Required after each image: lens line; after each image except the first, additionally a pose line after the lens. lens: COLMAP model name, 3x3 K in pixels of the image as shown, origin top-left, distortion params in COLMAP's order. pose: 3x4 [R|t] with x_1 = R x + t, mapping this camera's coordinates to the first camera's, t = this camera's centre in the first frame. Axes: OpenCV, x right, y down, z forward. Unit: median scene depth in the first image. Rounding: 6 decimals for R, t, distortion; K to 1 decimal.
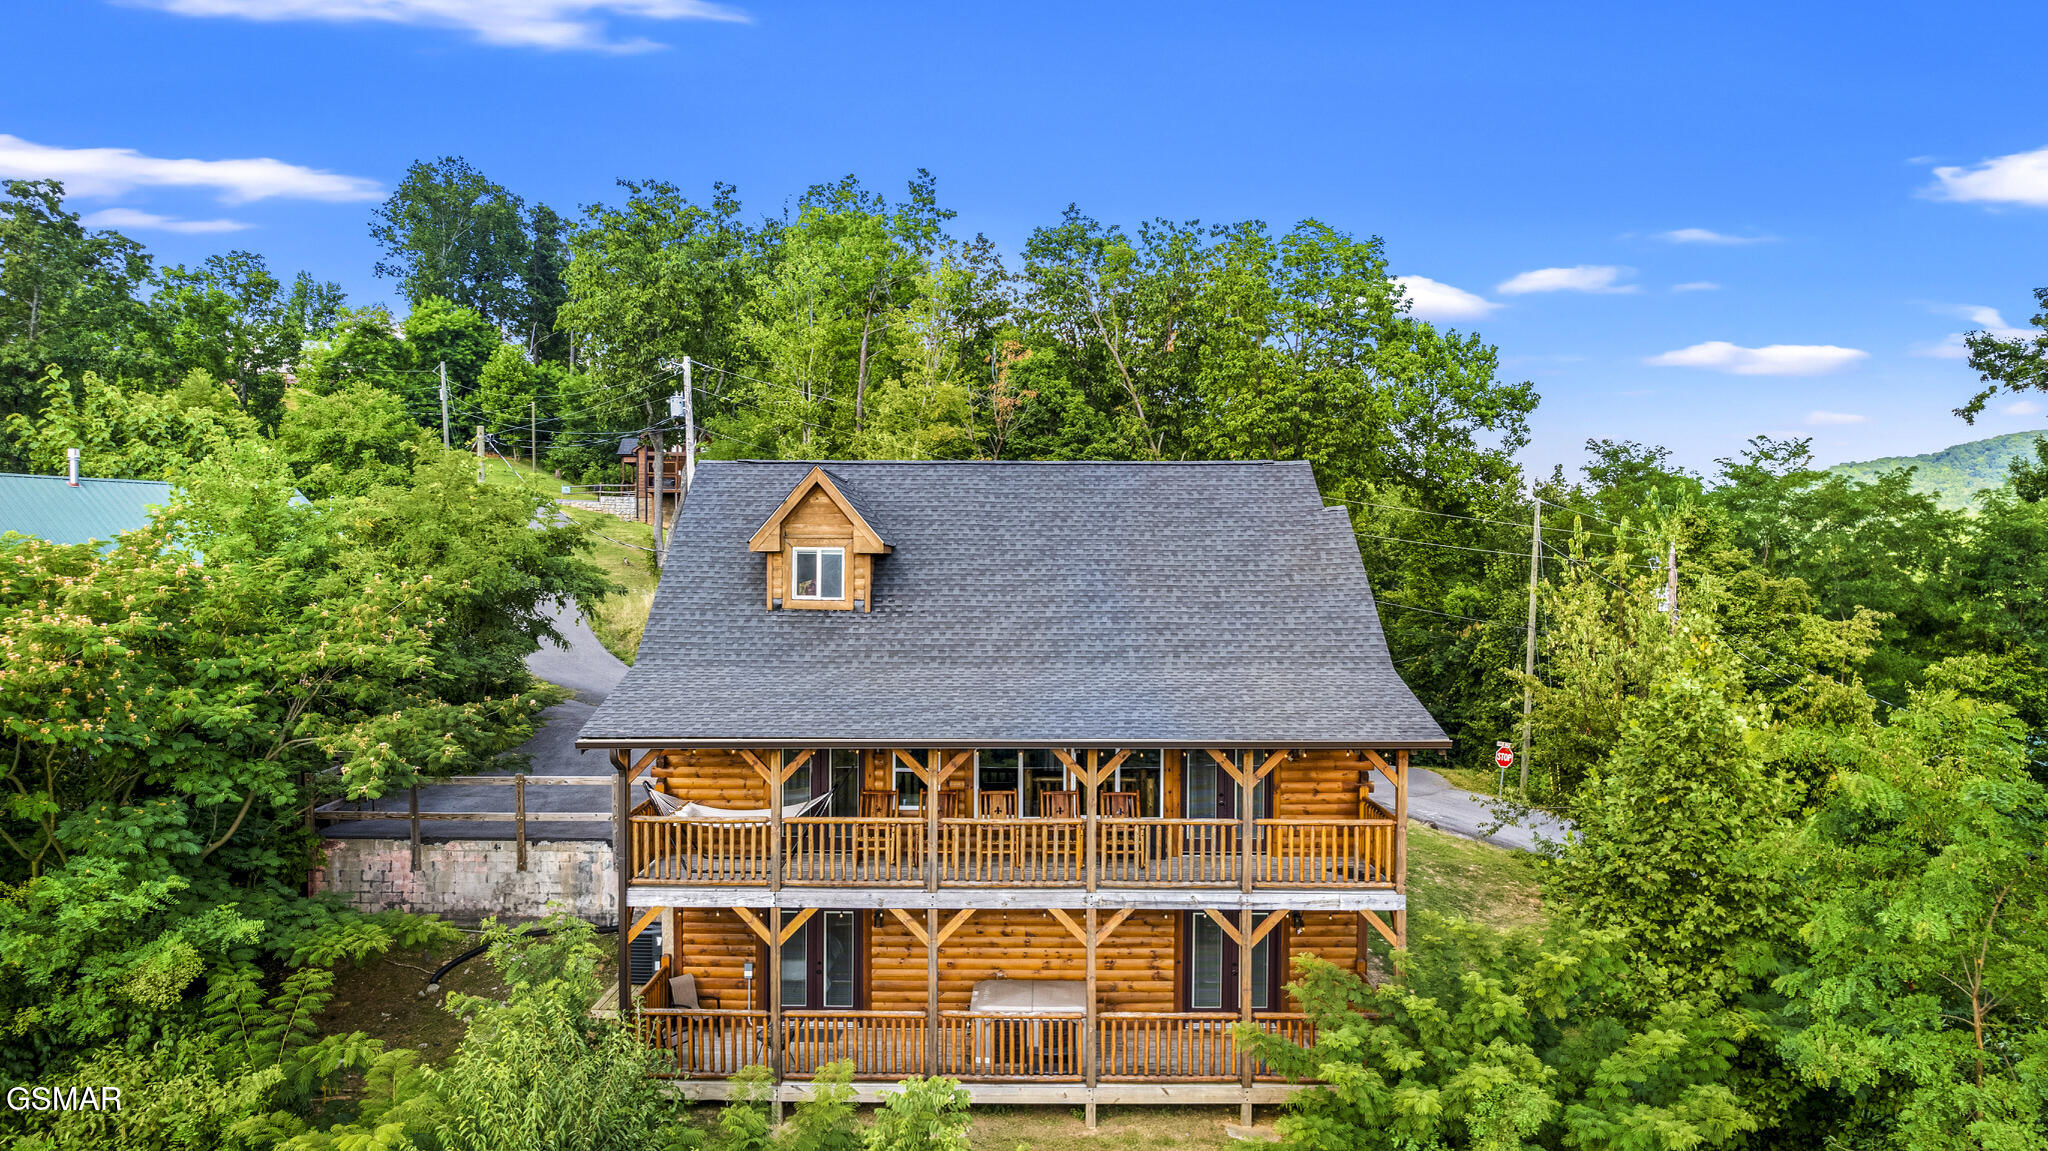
lens RADIAL K [[1288.1, 0, 1023.0], [0, 1288.1, 694.4], [0, 0, 1]] dist [-0.058708, 0.050116]
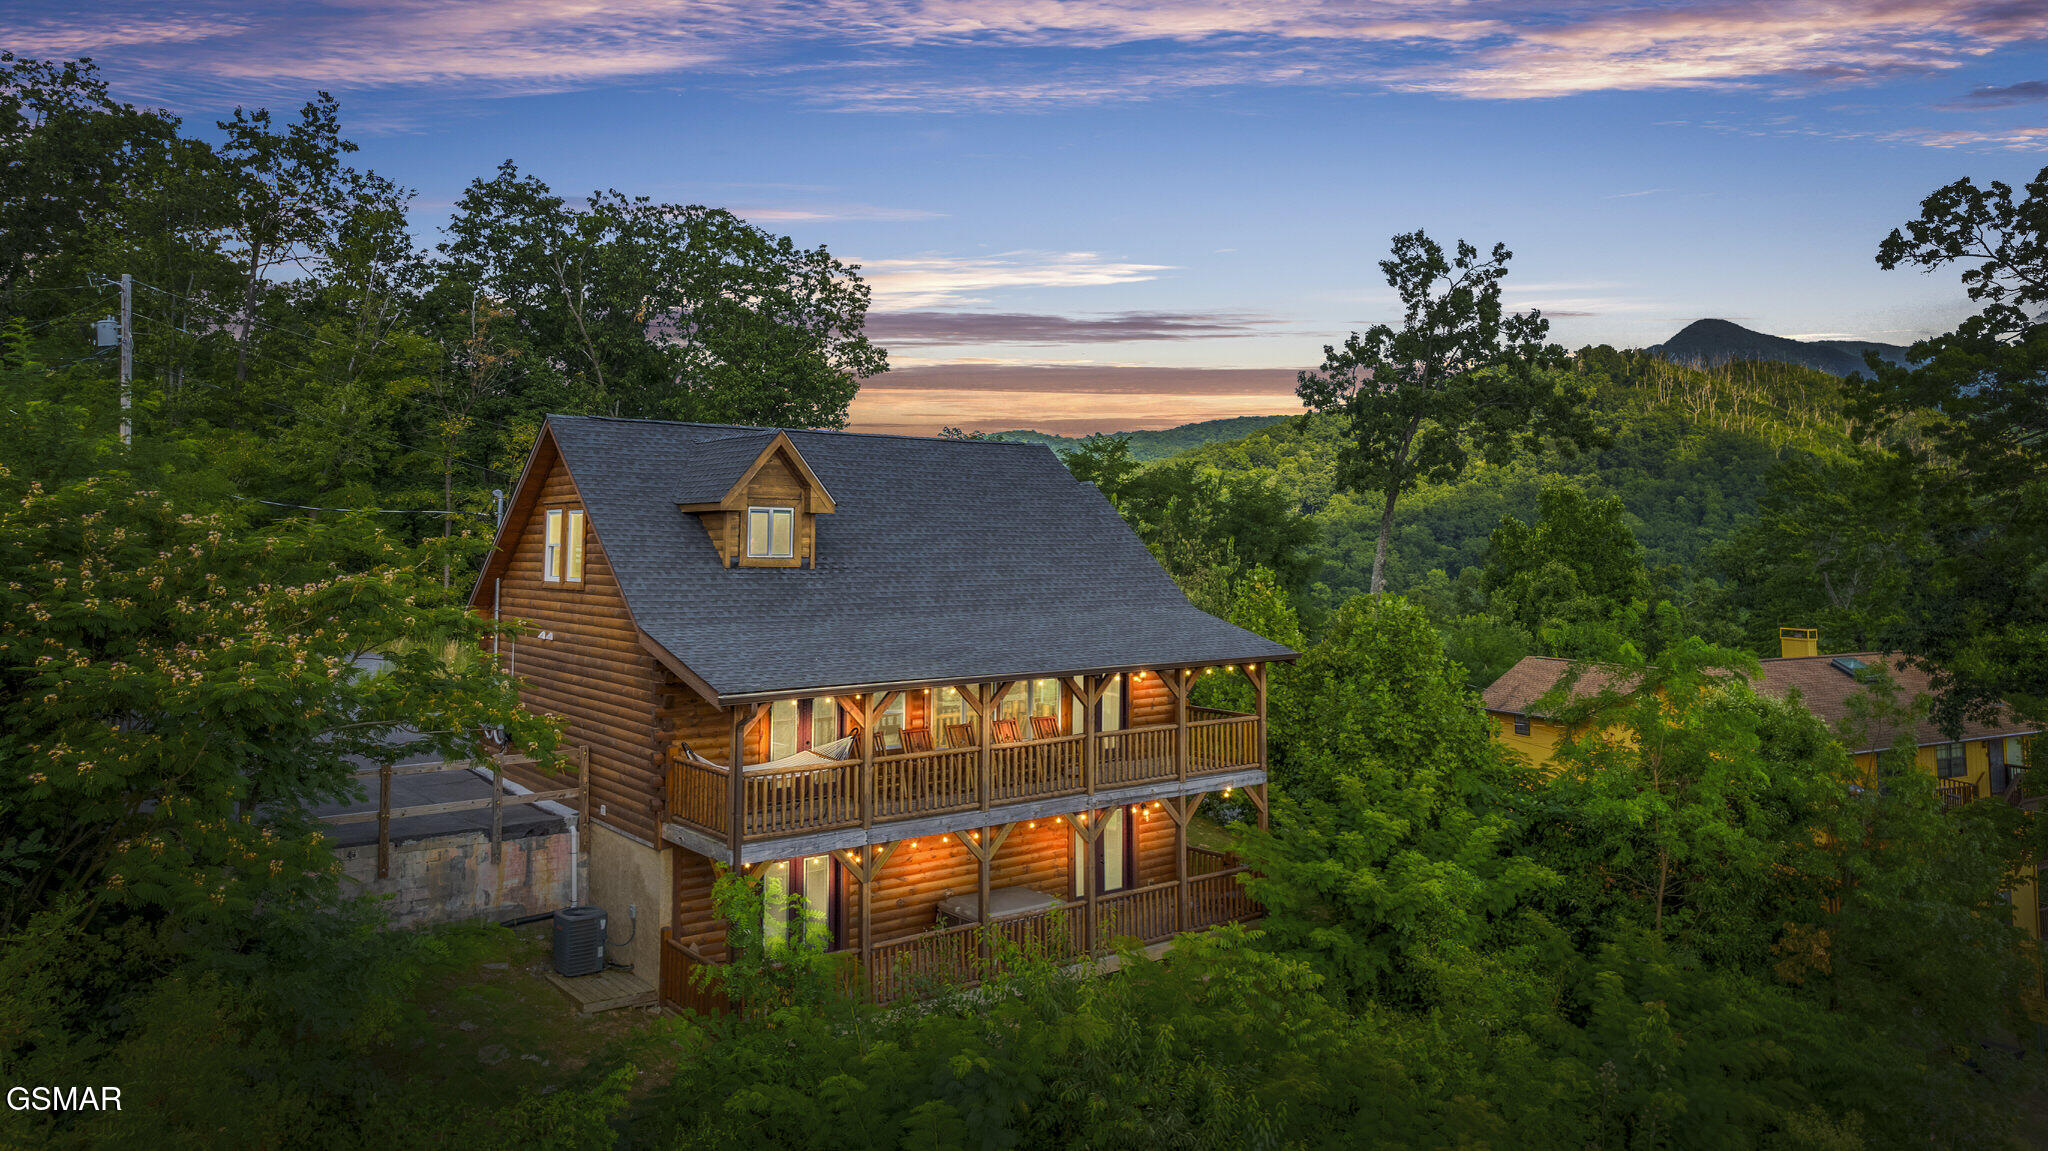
lens RADIAL K [[1295.1, 0, 1024.0], [0, 1295.1, 575.5], [0, 0, 1]] dist [-0.048075, 0.000247]
pose [[0.794306, -0.016258, 0.607300, -0.565574], [0.059404, 0.996930, -0.051007, 0.005255], [-0.604607, 0.076592, 0.792833, 0.050692]]
